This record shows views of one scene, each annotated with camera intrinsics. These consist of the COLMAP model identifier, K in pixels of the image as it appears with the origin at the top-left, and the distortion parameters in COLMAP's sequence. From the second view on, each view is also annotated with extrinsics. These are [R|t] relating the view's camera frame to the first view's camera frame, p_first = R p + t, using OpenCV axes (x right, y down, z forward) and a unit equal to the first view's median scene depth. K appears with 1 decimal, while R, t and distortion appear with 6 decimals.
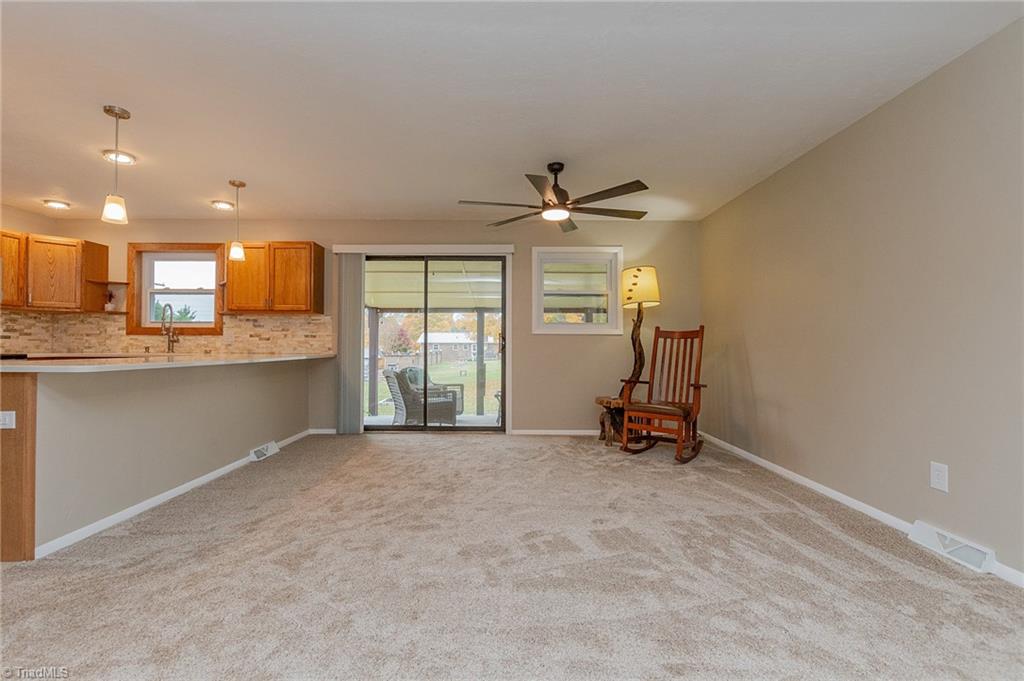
lens RADIAL K [[466.7, 0, 498.5], [0, 466.7, 337.0], [0, 0, 1]] dist [0.003999, -0.002193]
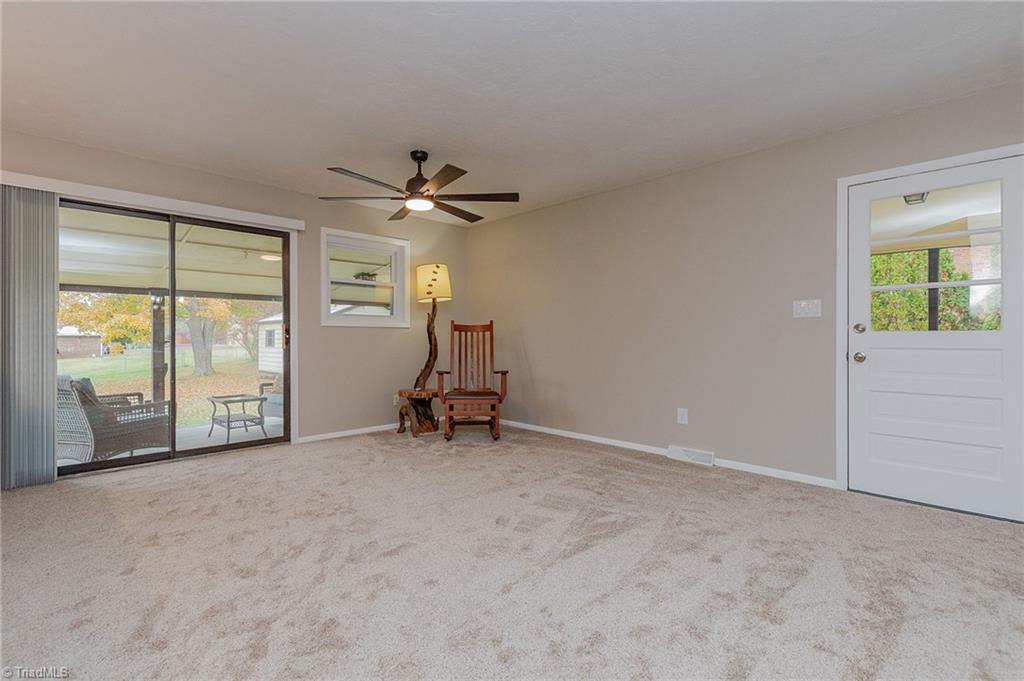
lens RADIAL K [[466.7, 0, 517.6], [0, 466.7, 339.6], [0, 0, 1]] dist [0.003999, -0.002193]
pose [[0.705499, -0.009638, 0.708646, -0.327913], [-0.007557, 0.999748, 0.021121, -0.002545], [-0.708671, -0.020256, 0.705248, 0.125887]]
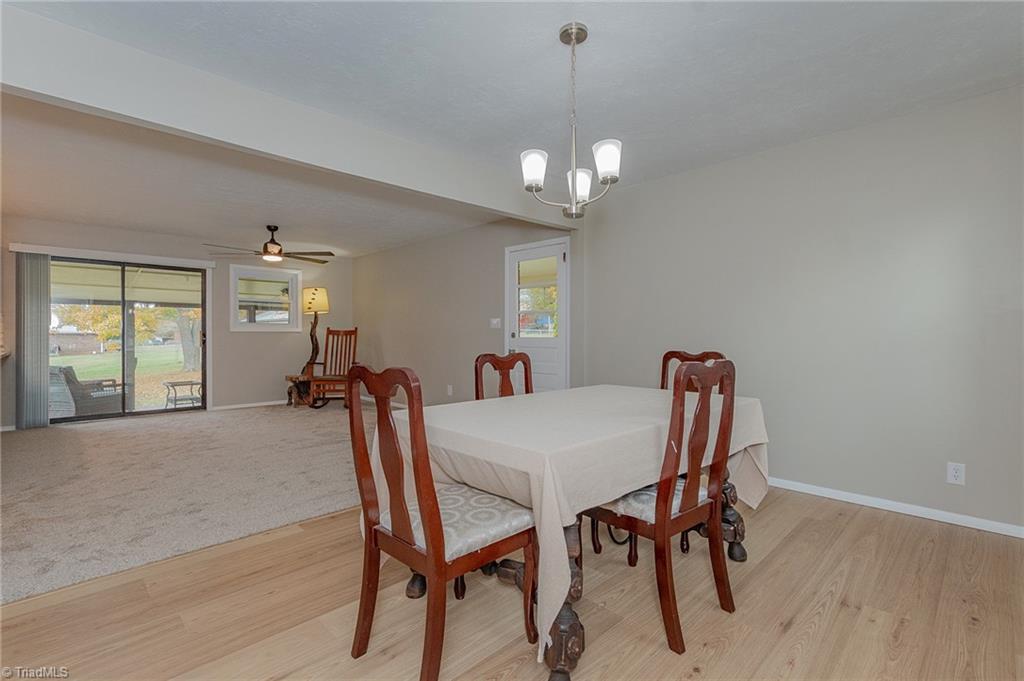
lens RADIAL K [[466.7, 0, 508.4], [0, 466.7, 337.2], [0, 0, 1]] dist [0.003999, -0.002193]
pose [[0.713723, -0.007924, 0.700383, -0.318805], [-0.009050, 0.999748, 0.020533, -0.027322], [-0.700370, -0.020993, 0.713471, -0.523558]]
